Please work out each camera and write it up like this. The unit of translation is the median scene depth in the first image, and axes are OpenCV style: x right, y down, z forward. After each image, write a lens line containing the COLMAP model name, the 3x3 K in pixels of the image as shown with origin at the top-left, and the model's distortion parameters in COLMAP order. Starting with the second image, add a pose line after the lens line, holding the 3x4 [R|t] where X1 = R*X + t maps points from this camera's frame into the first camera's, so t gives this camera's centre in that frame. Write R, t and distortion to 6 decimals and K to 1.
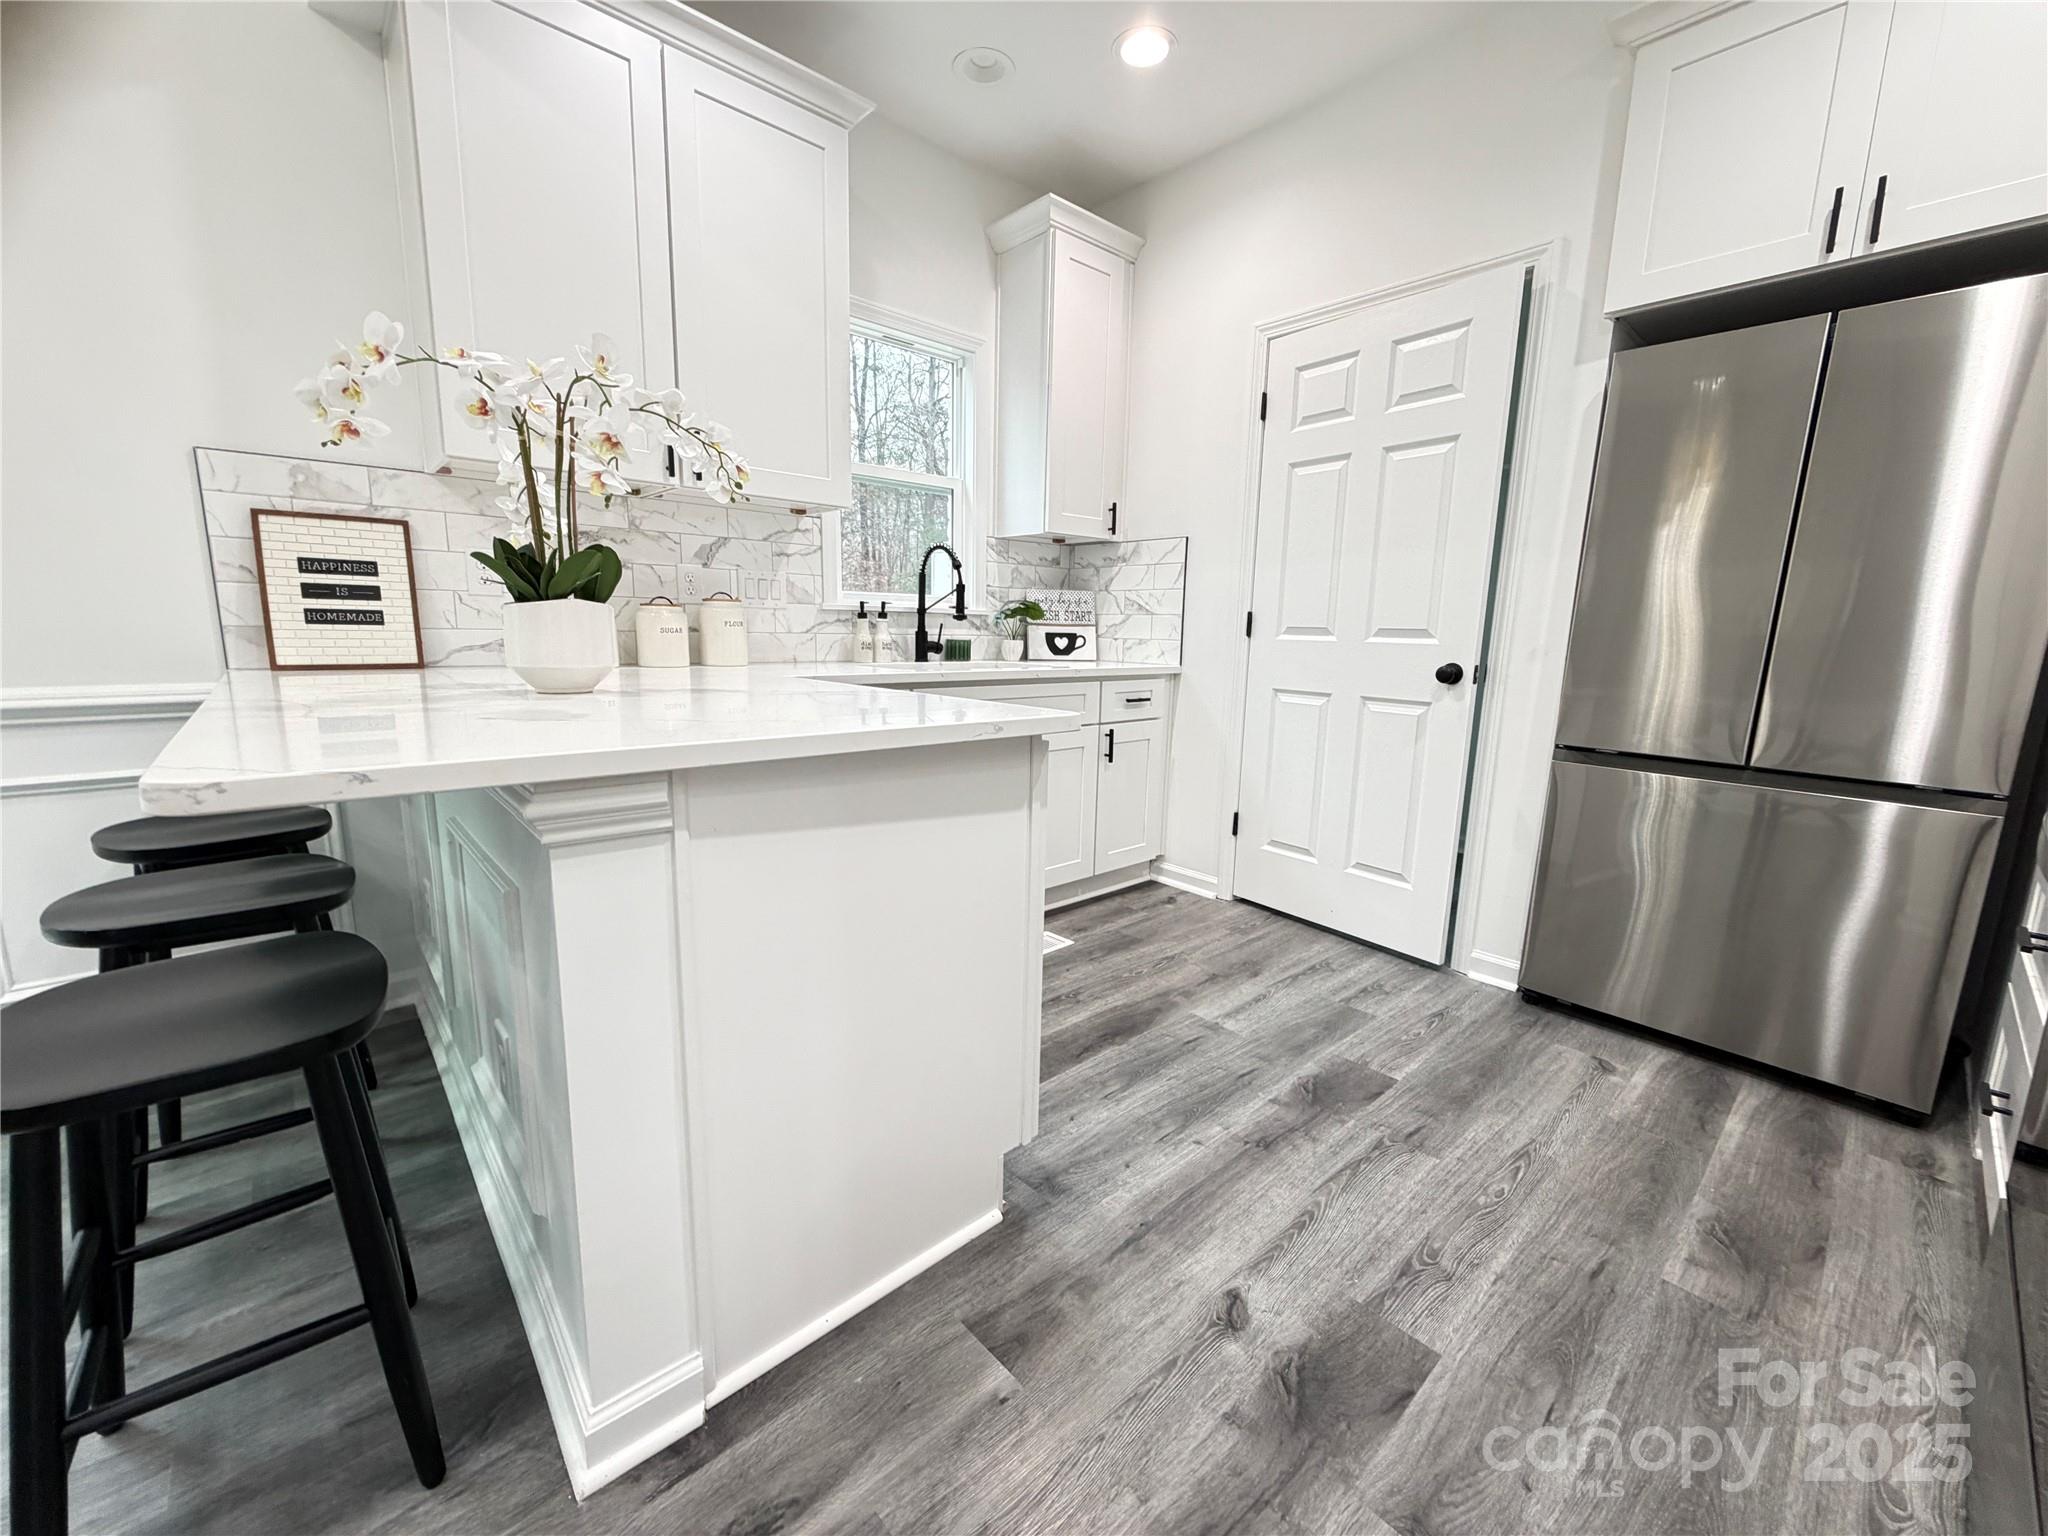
lens RADIAL K [[813.9, 0, 1018.6], [0, 813.9, 767.0], [0, 0, 1]] dist [0.003812, -0.000827]
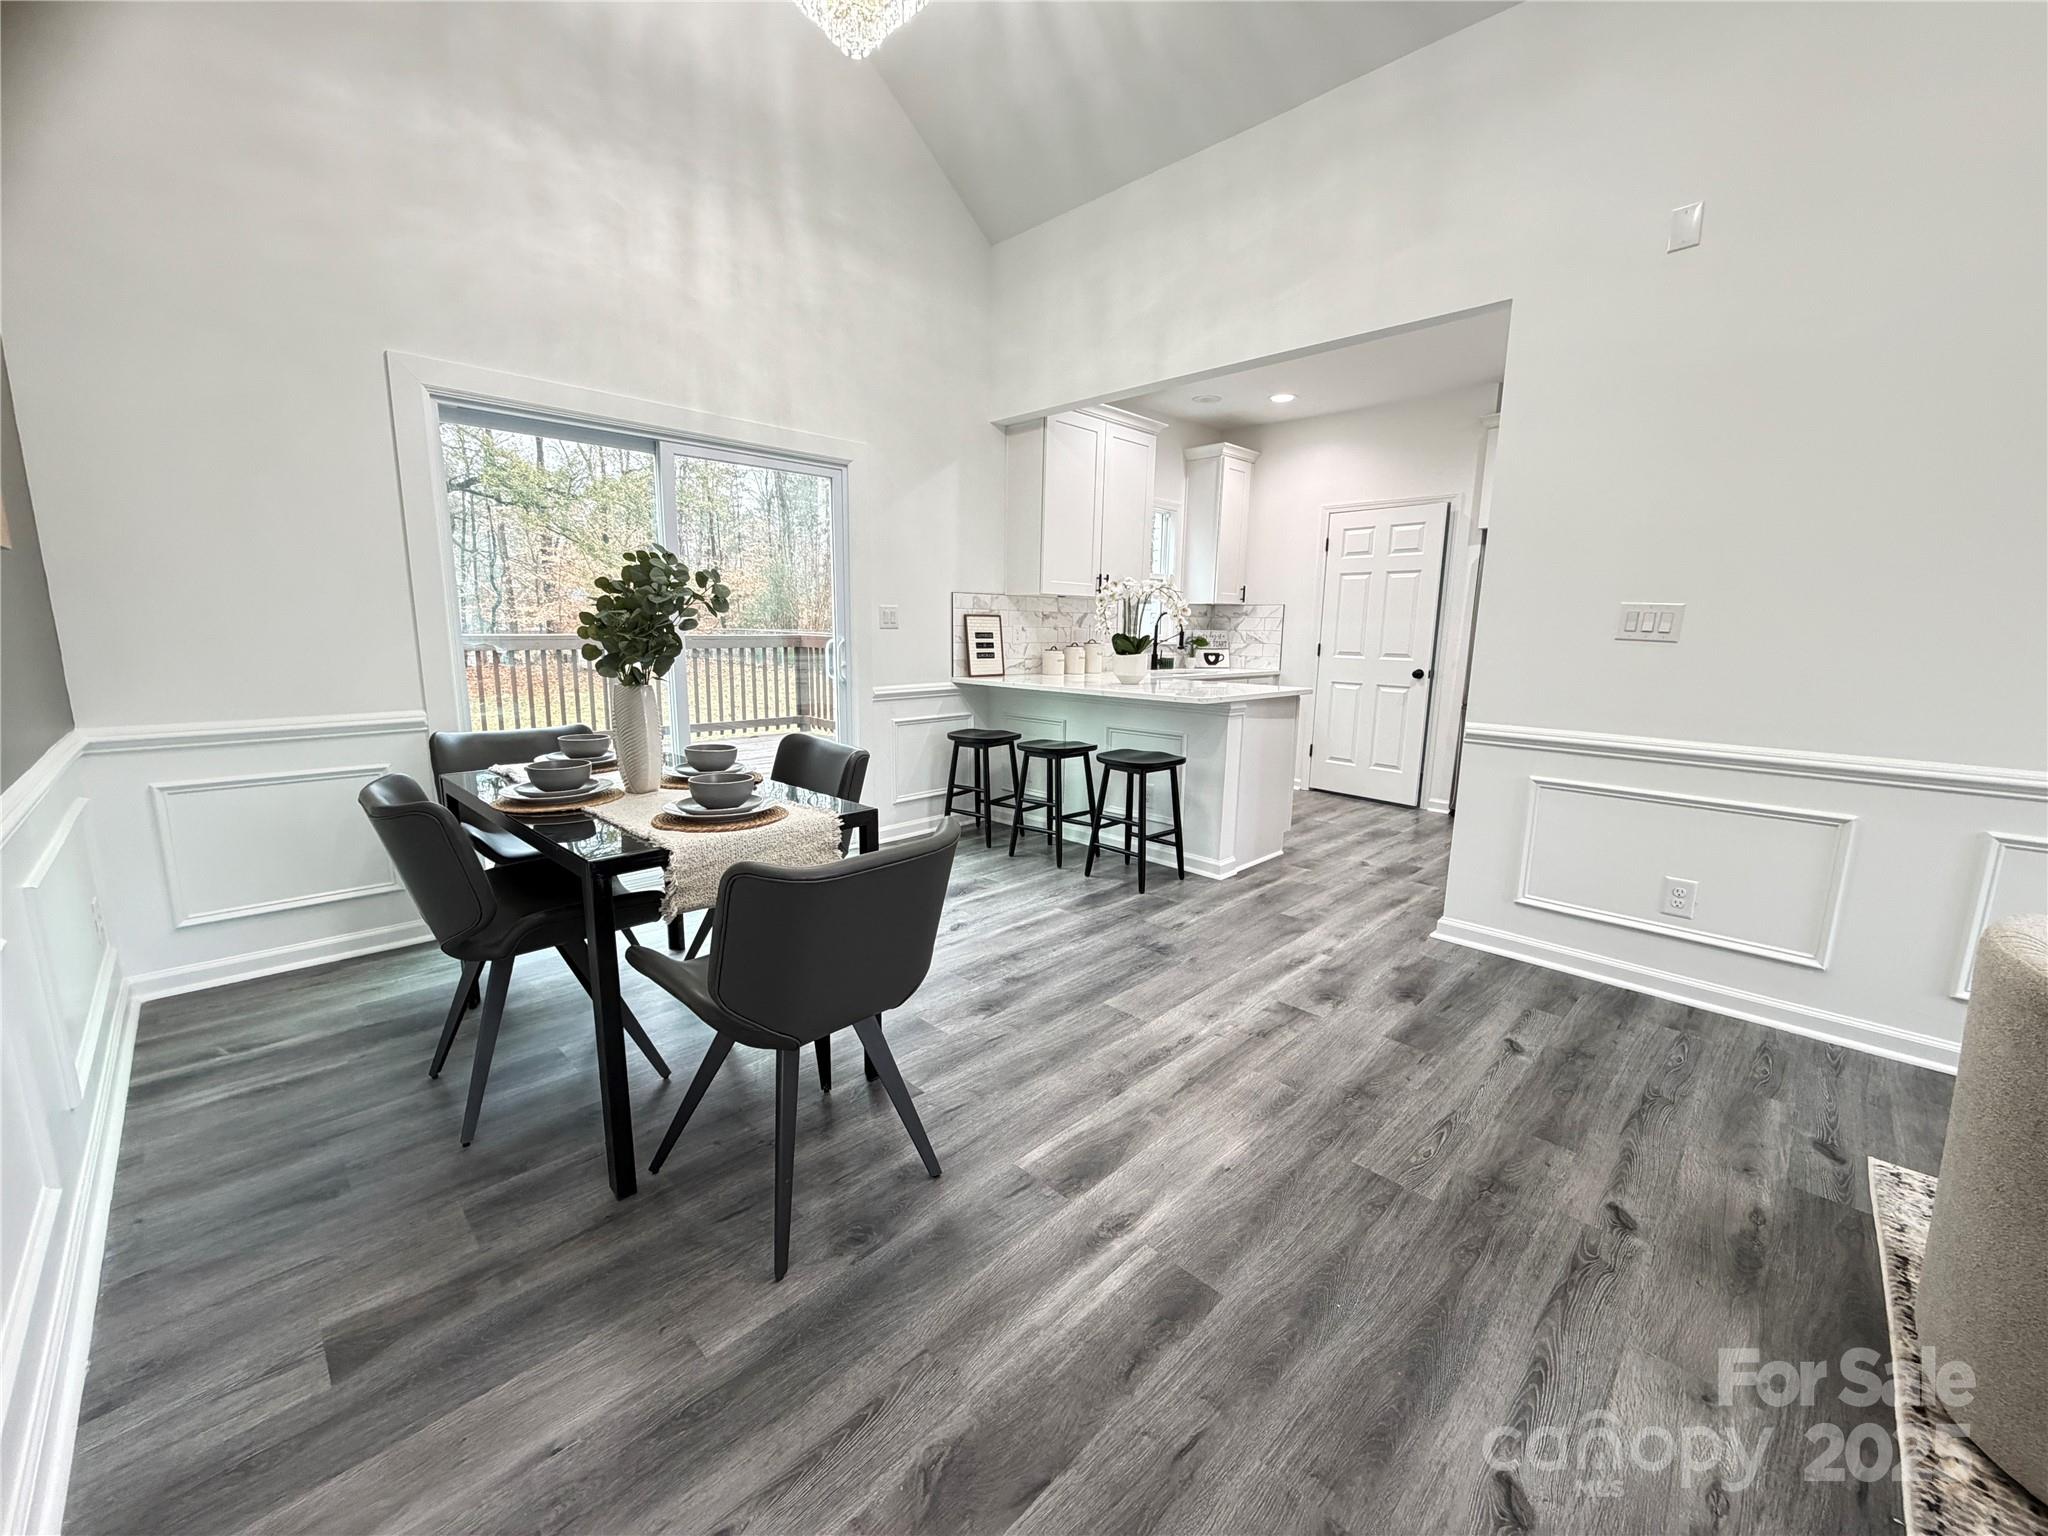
lens RADIAL K [[813.9, 0, 1017.9], [0, 813.9, 767.7], [0, 0, 1]] dist [0.003812, -0.000827]
pose [[0.998636, -0.013822, 0.050360, -0.601815], [0.013695, 0.999902, 0.002859, 0.106681], [-0.050394, -0.002165, 0.998727, -1.037631]]
